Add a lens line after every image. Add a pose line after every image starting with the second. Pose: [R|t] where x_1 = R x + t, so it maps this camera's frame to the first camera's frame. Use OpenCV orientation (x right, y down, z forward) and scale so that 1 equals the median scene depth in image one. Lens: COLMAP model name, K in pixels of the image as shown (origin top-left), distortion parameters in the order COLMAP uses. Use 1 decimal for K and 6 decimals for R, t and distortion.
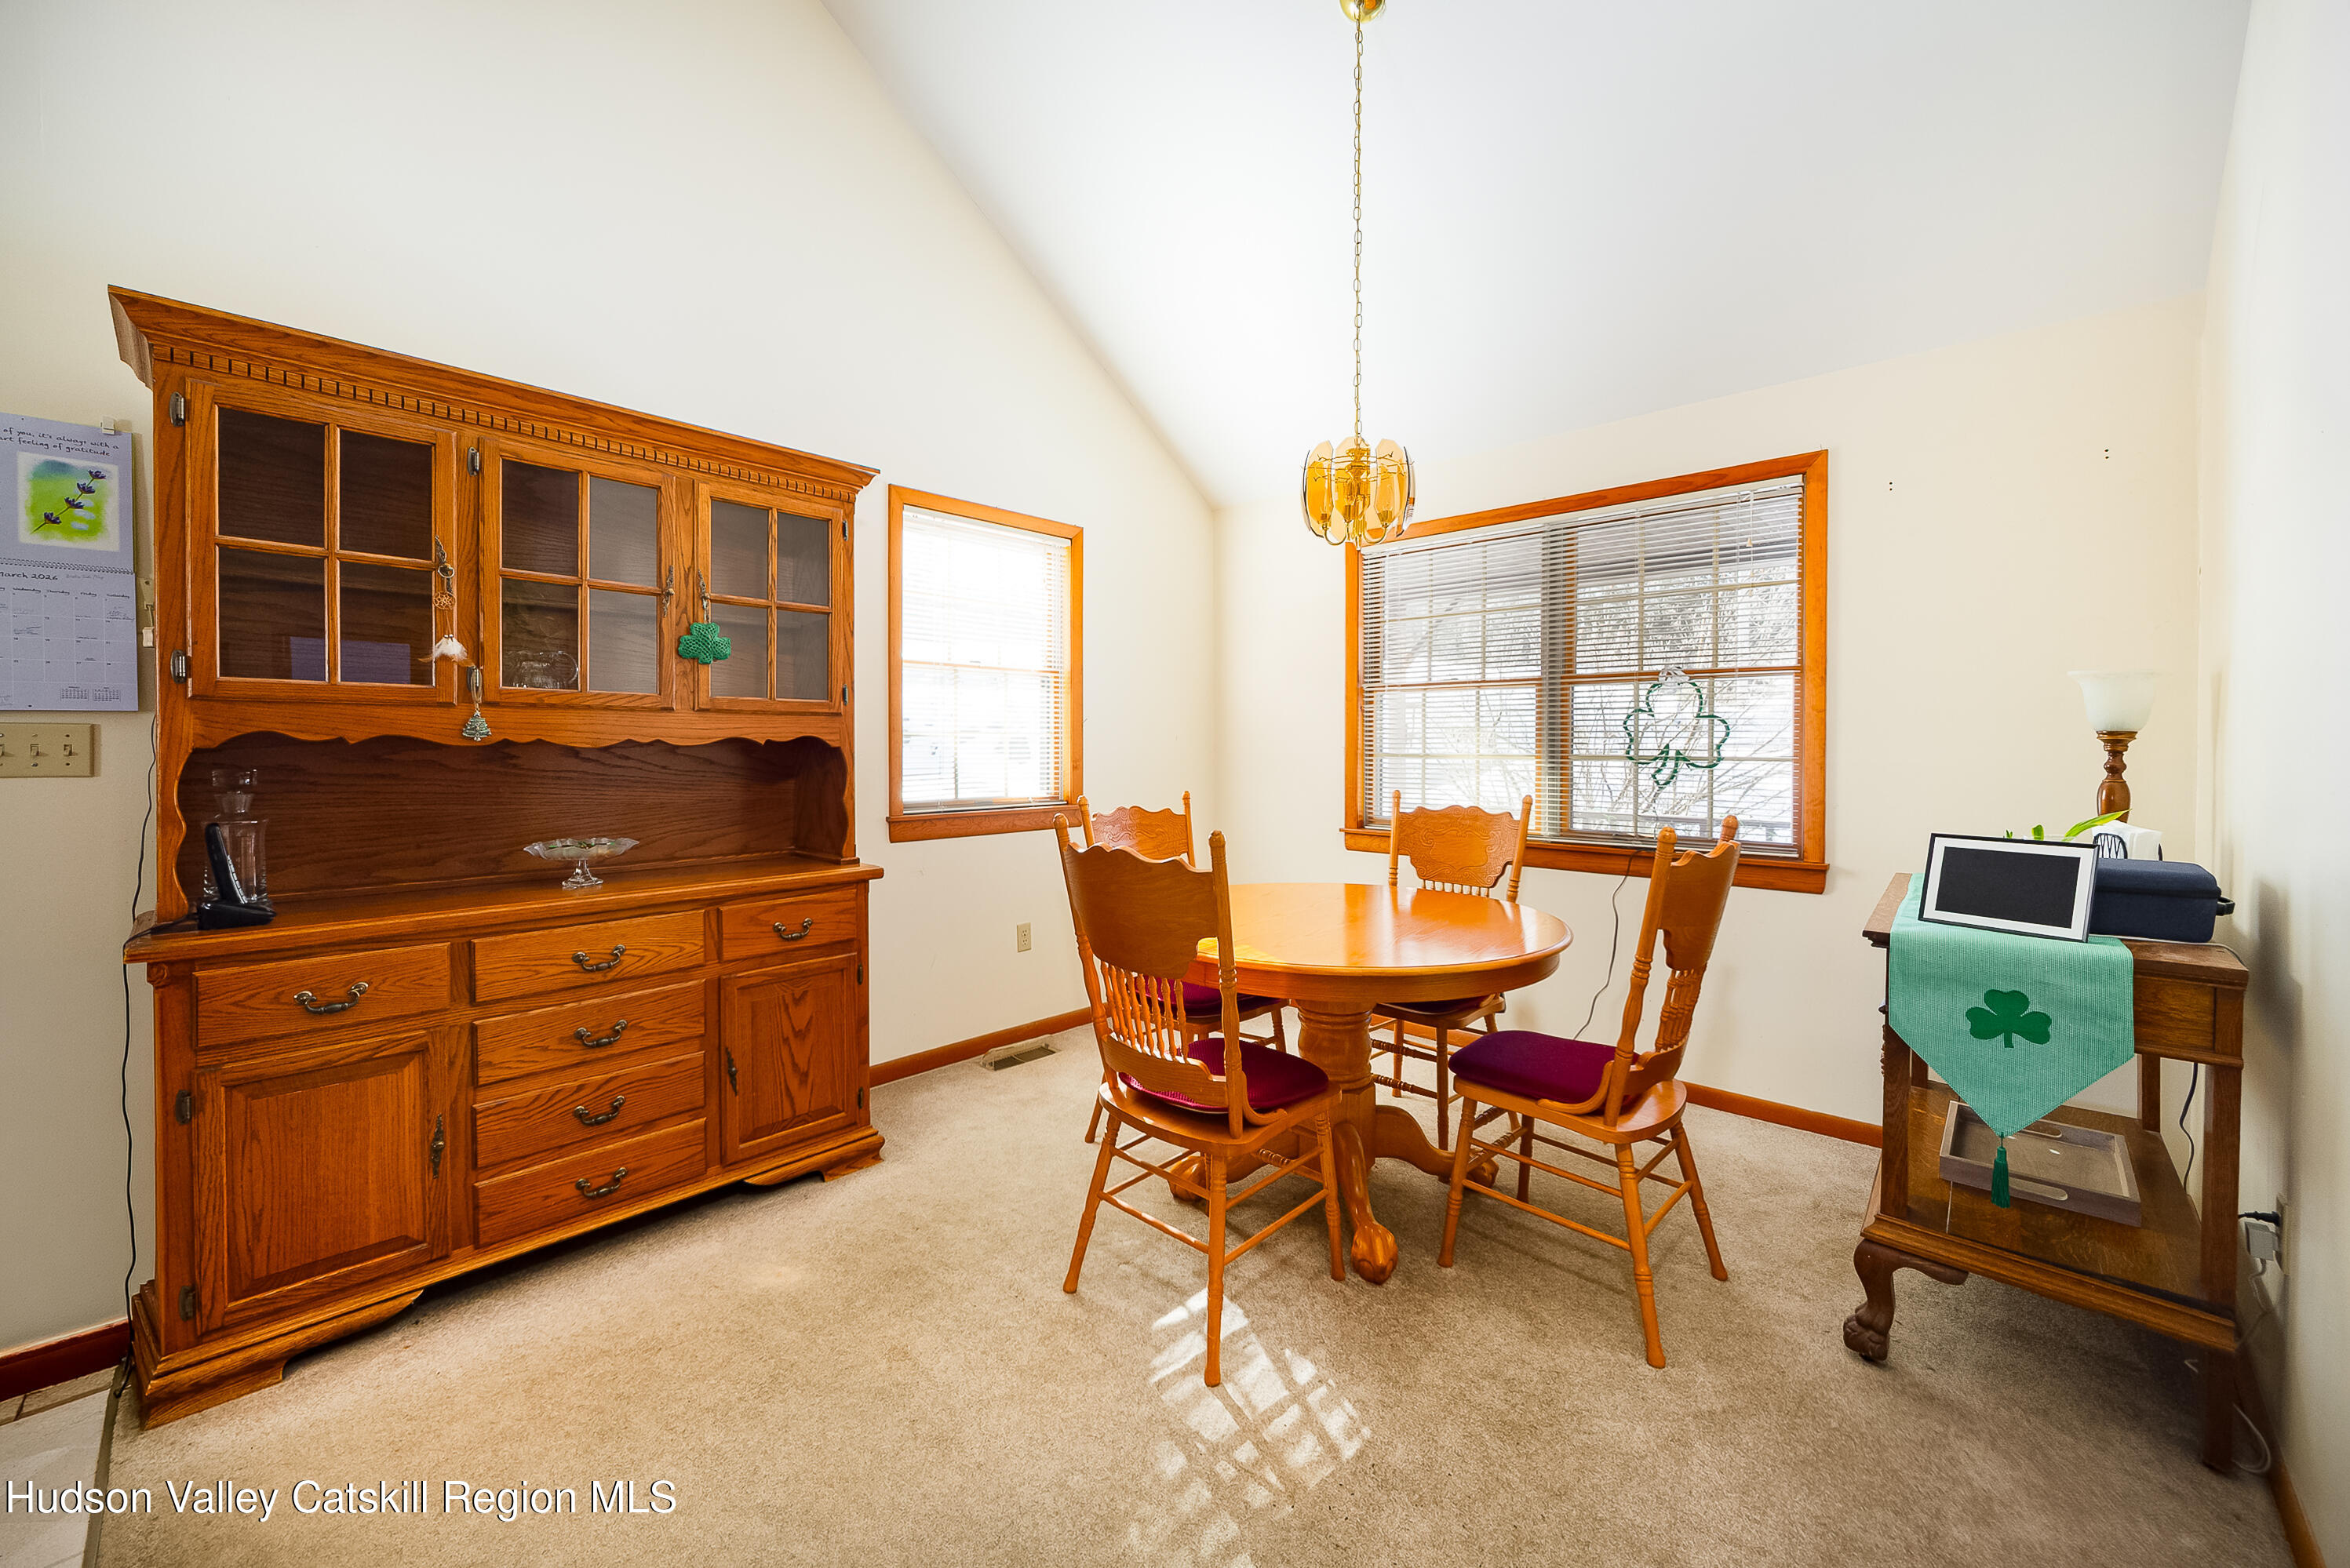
lens RADIAL K [[909.0, 0, 1175.0], [0, 909.0, 784.0], [0, 0, 1]] dist [-0.000532, -0.000033]
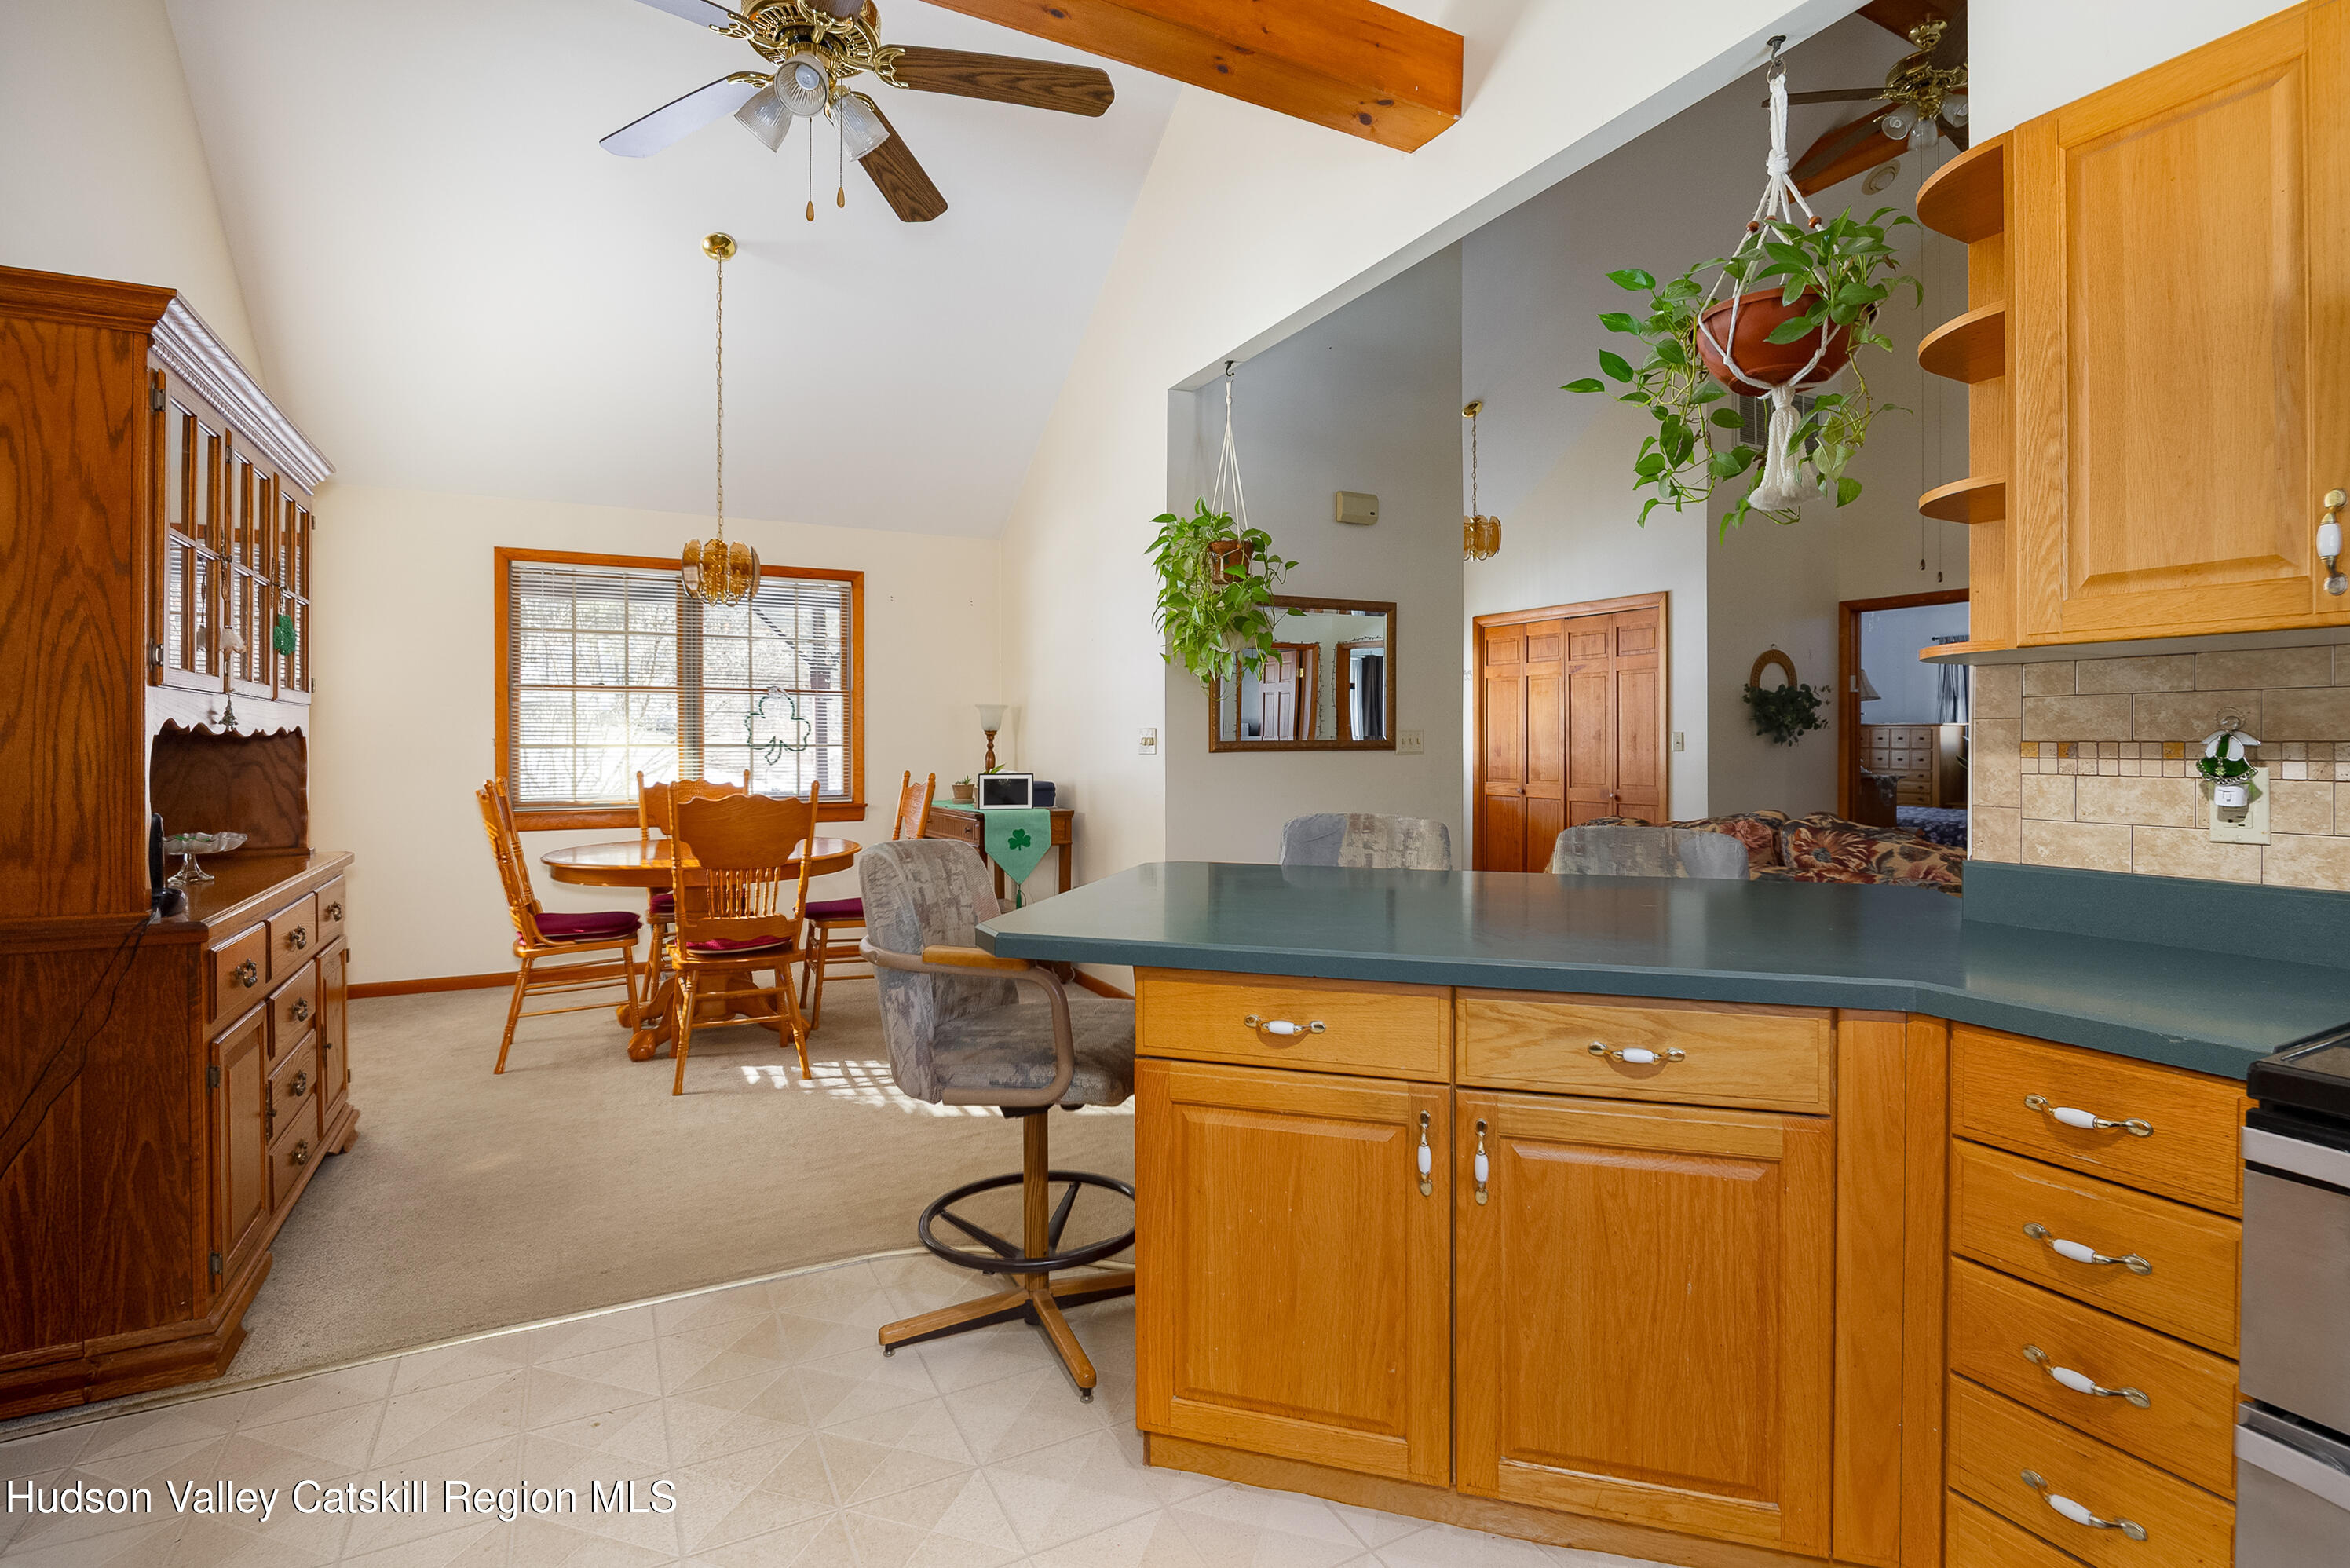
lens RADIAL K [[1132.8, 0, 1179.0], [0, 1132.8, 745.2], [0, 0, 1]] dist [-0.000034, -0.000006]
pose [[0.336169, -0.006394, 0.941780, -1.128472], [0.043292, 0.999025, -0.008671, 0.019265], [-0.940806, 0.043687, 0.336118, -0.305816]]
